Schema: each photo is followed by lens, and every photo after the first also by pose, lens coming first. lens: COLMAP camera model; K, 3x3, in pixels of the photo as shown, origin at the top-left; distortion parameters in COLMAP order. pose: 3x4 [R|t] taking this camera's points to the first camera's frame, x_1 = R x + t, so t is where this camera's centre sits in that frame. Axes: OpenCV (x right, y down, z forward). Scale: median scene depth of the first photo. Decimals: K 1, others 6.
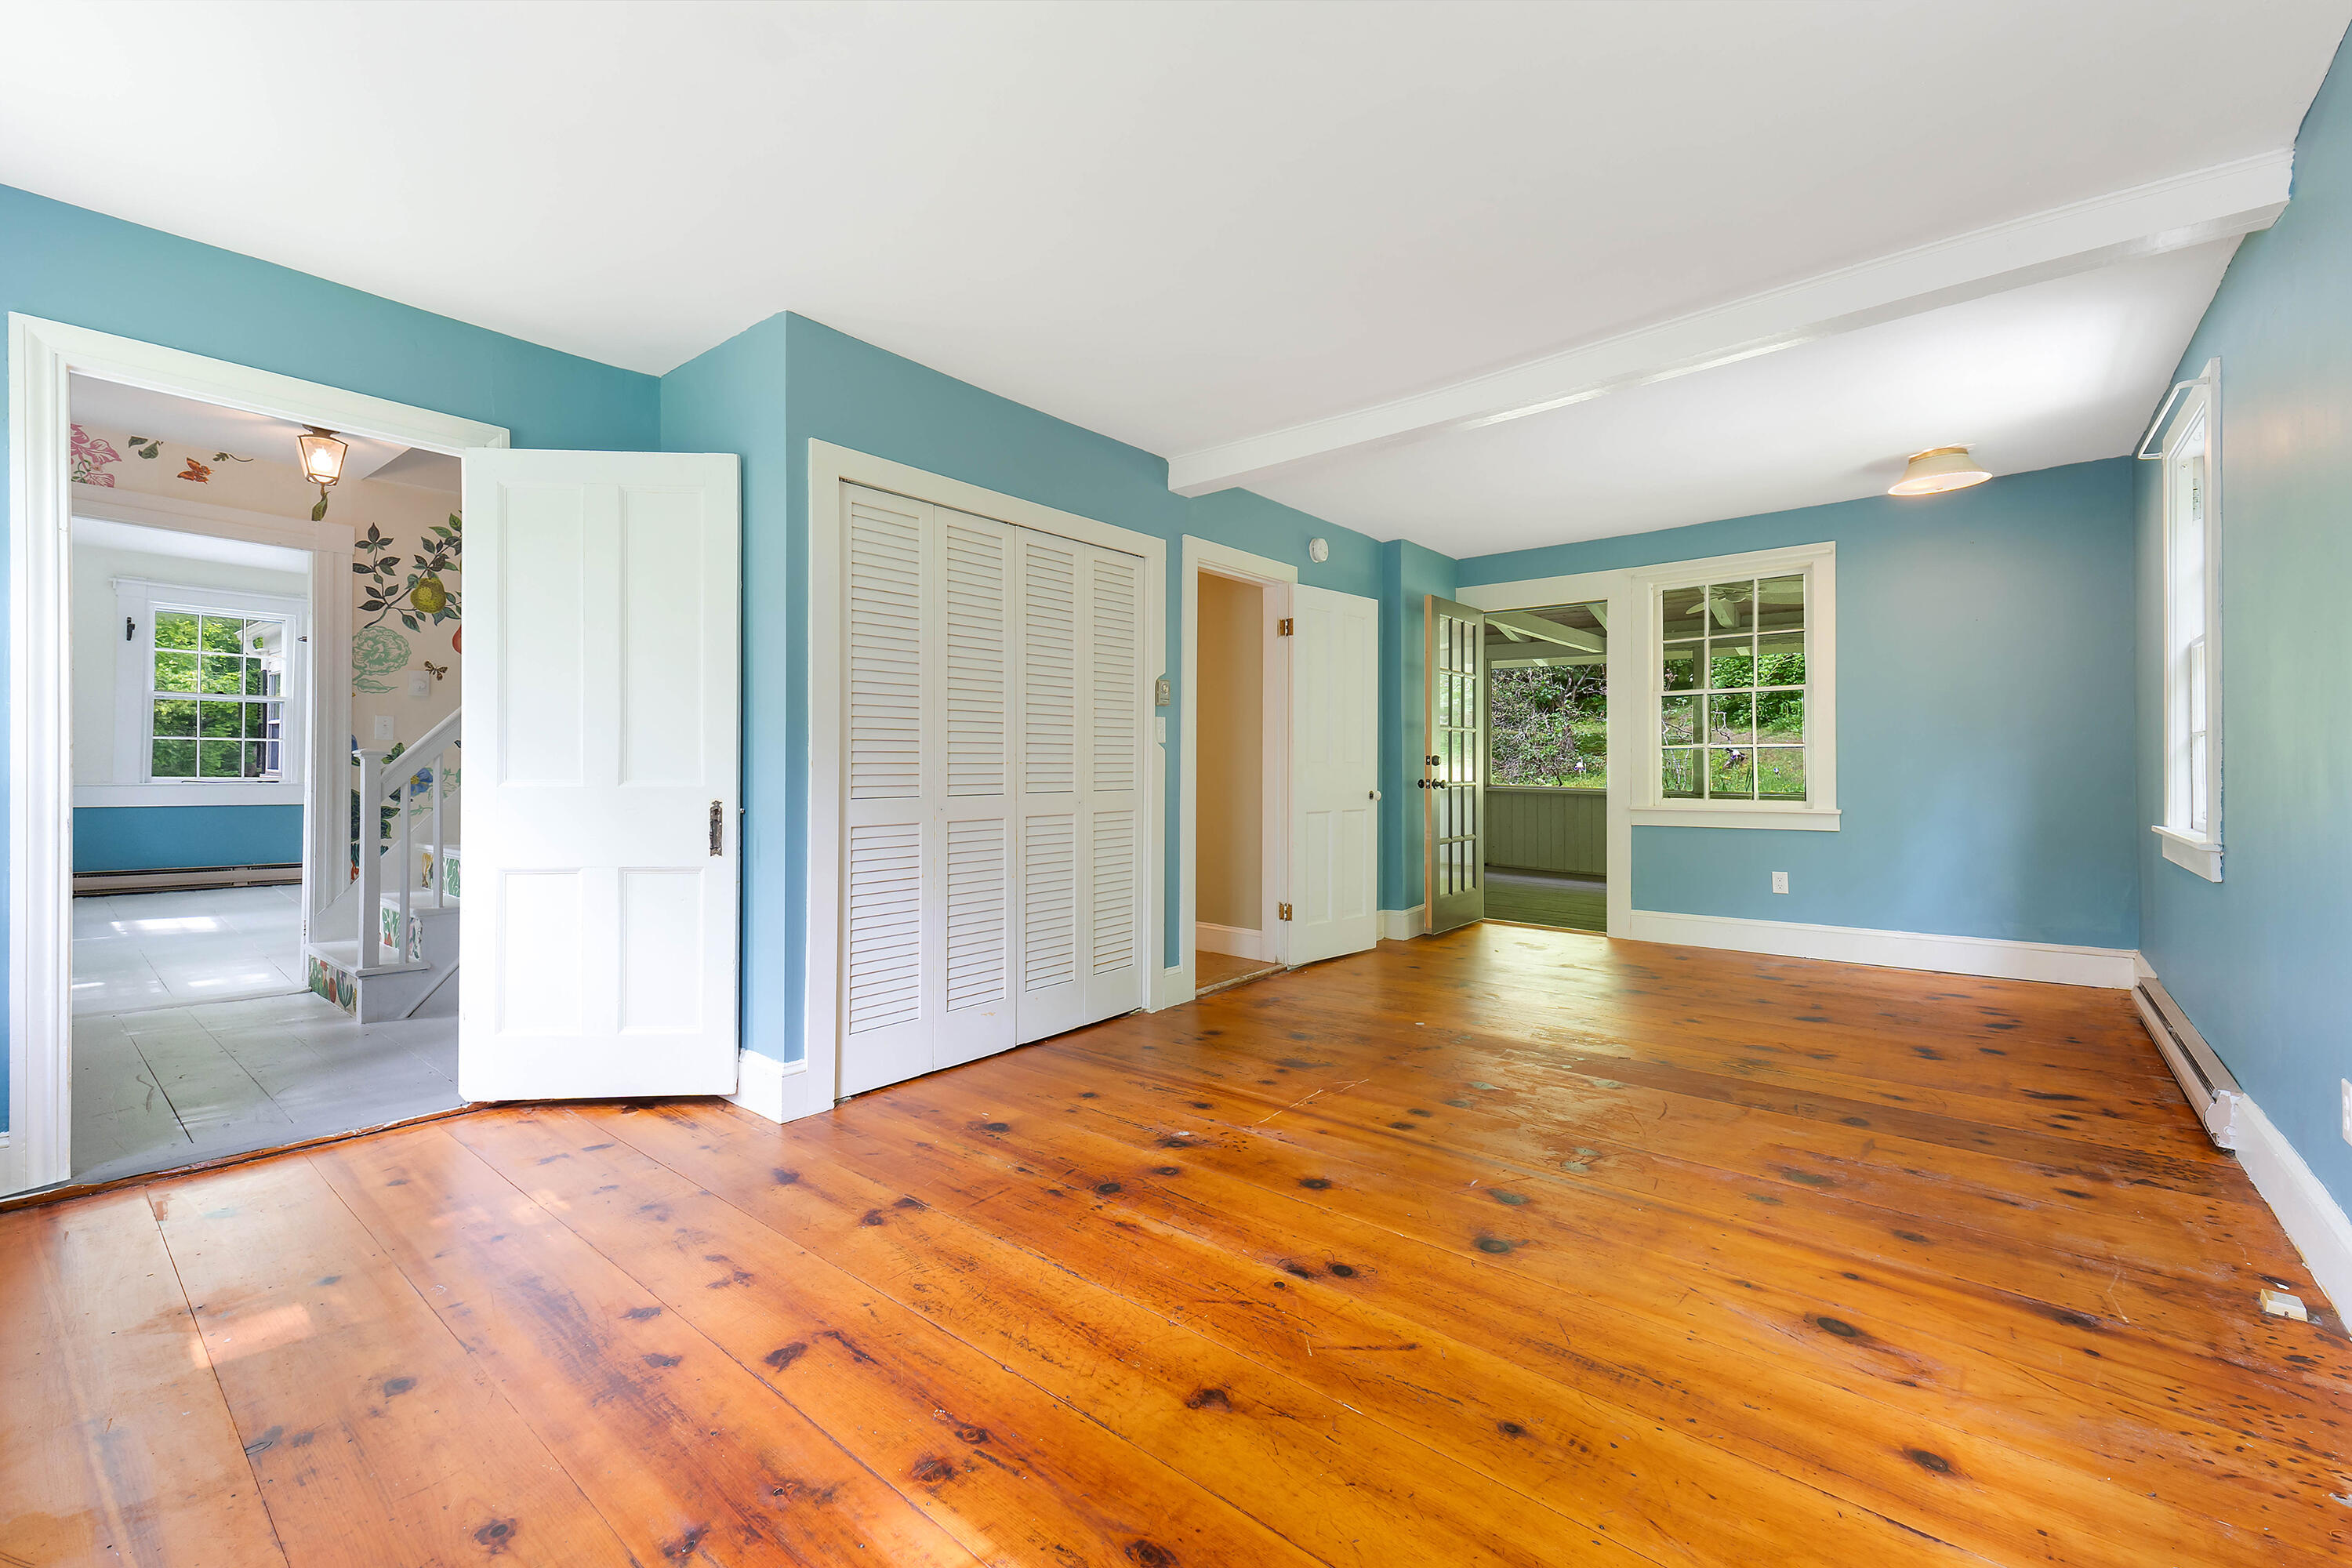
lens RADIAL K [[983.5, 0, 1178.2], [0, 983.5, 772.8], [0, 0, 1]] dist [0.034766, -0.005091]
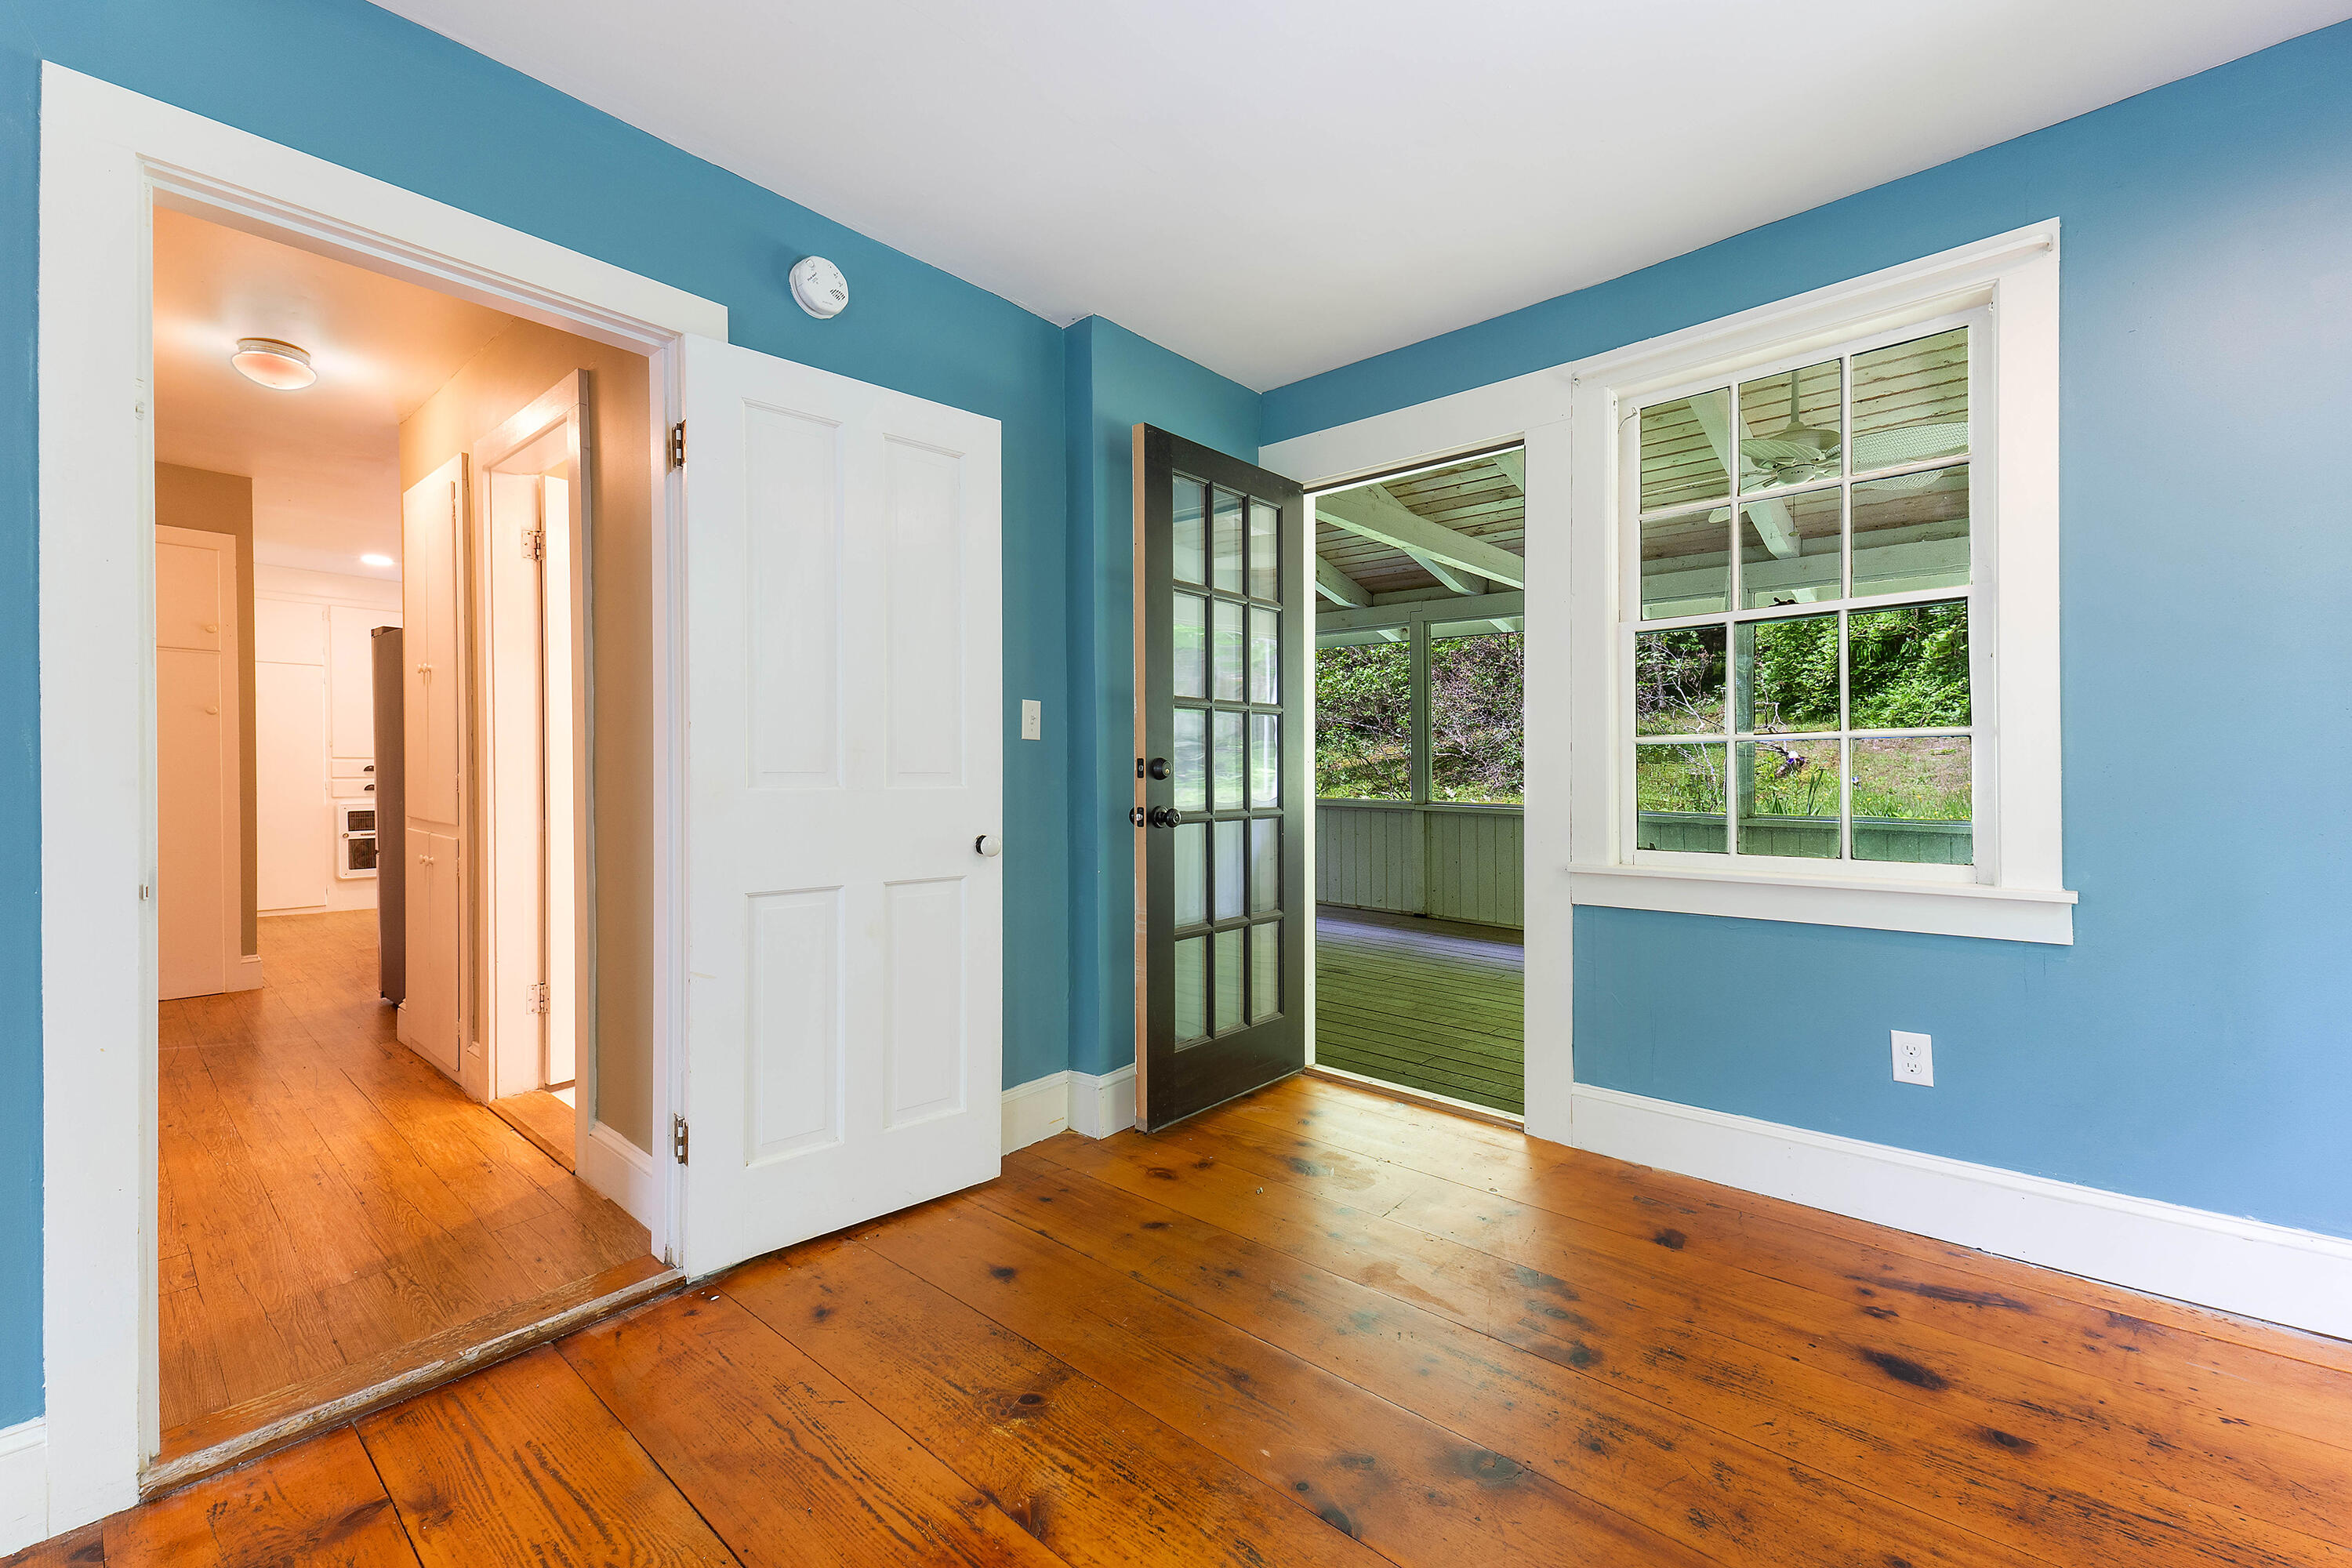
lens RADIAL K [[983.5, 0, 1163.4], [0, 983.5, 774.4], [0, 0, 1]] dist [0.034766, -0.005091]
pose [[0.998701, -0.001333, -0.050935, 0.305524], [0.001101, 0.999989, -0.004584, -0.007828], [0.050941, 0.004522, 0.998691, 0.551221]]
